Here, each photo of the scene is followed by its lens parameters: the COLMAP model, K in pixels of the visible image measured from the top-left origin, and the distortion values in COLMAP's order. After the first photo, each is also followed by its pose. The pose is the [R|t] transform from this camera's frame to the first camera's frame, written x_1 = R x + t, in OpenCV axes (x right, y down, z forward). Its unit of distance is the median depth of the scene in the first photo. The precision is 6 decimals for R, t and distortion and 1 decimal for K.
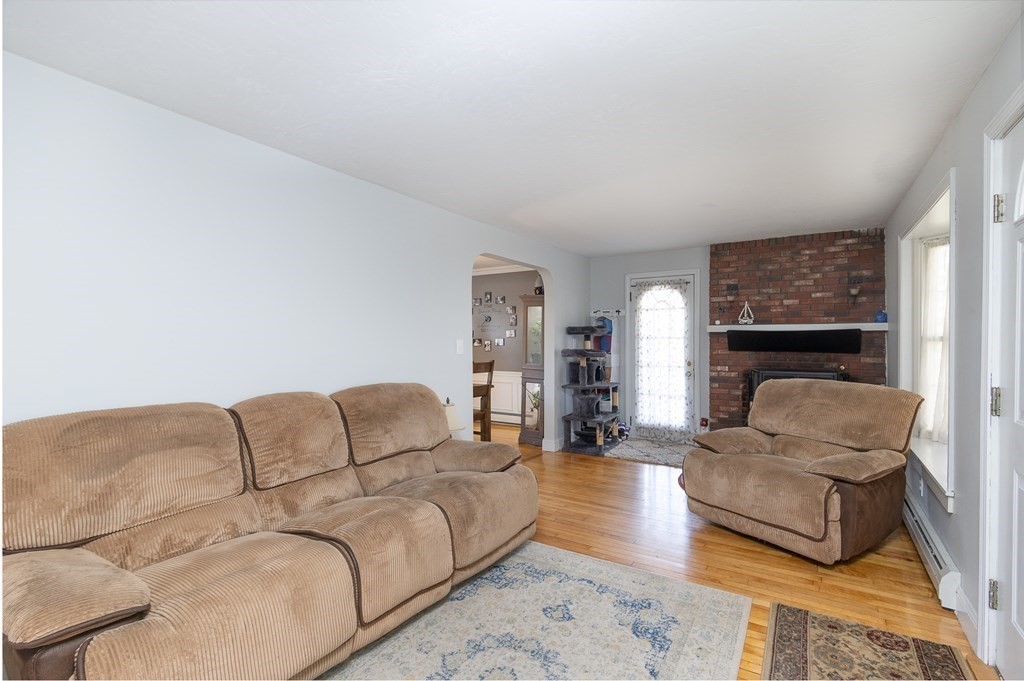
lens RADIAL K [[468.2, 0, 511.6], [0, 468.2, 344.0], [0, 0, 1]] dist [0.024400, 0.000290]
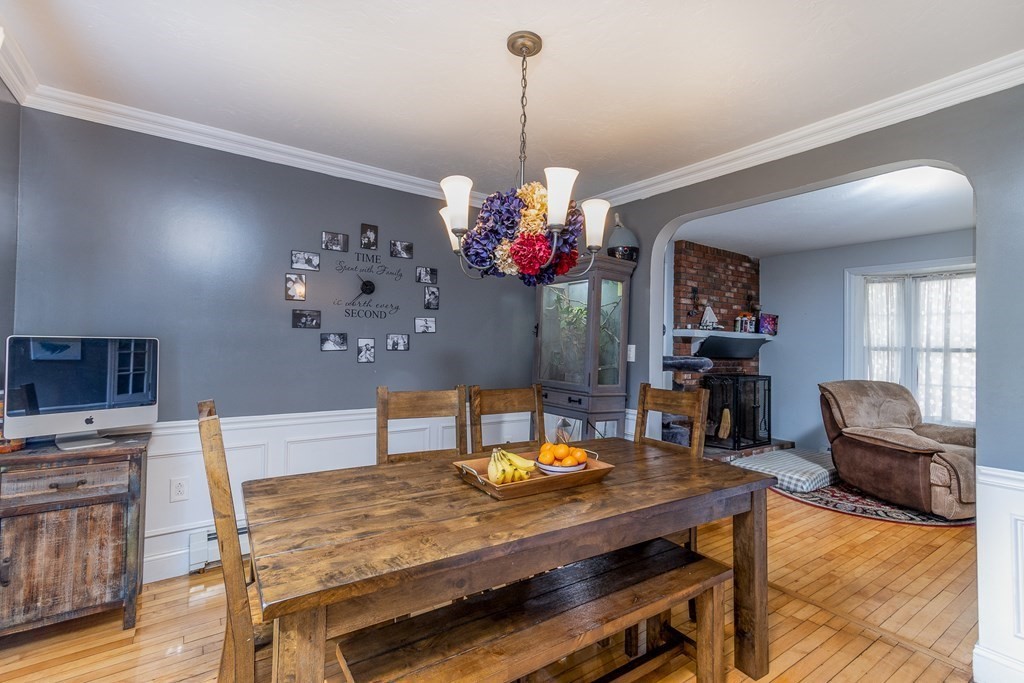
lens RADIAL K [[468.2, 0, 515.9], [0, 468.2, 339.0], [0, 0, 1]] dist [0.024400, 0.000290]
pose [[0.376384, 0.021578, 0.926212, -0.541616], [-0.012062, 0.999758, -0.018390, -0.000627], [-0.926385, -0.004250, 0.376554, 0.978966]]
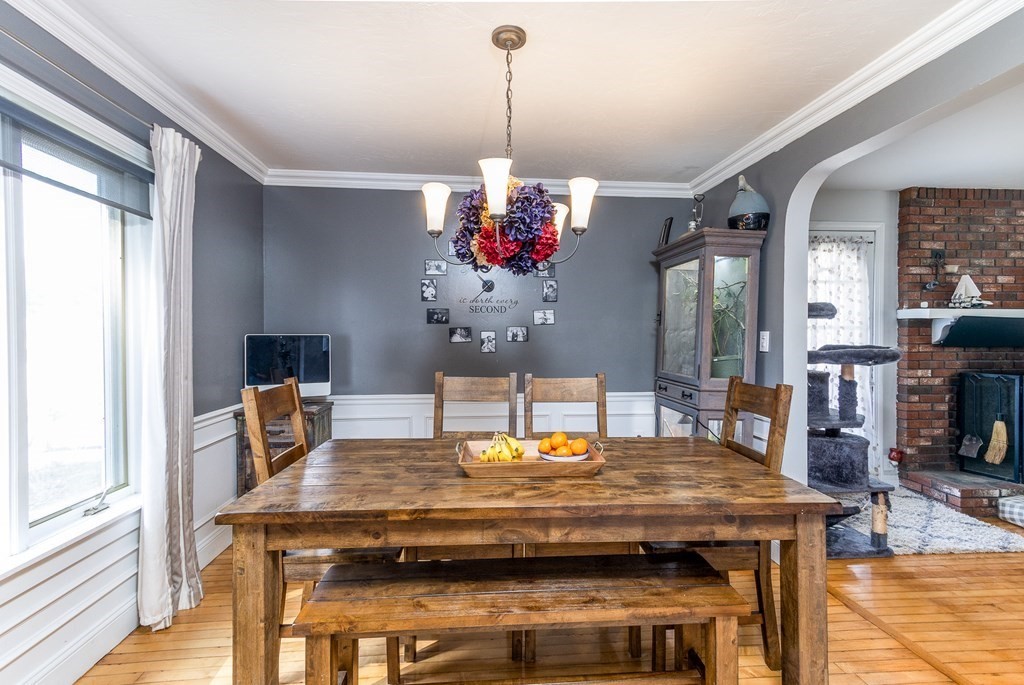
lens RADIAL K [[468.2, 0, 517.1], [0, 468.2, 340.4], [0, 0, 1]] dist [0.024400, 0.000290]
pose [[0.789819, -0.003557, 0.613330, -0.440507], [0.003100, 0.999994, 0.001807, 0.001874], [-0.613332, 0.000474, 0.789825, 0.829179]]
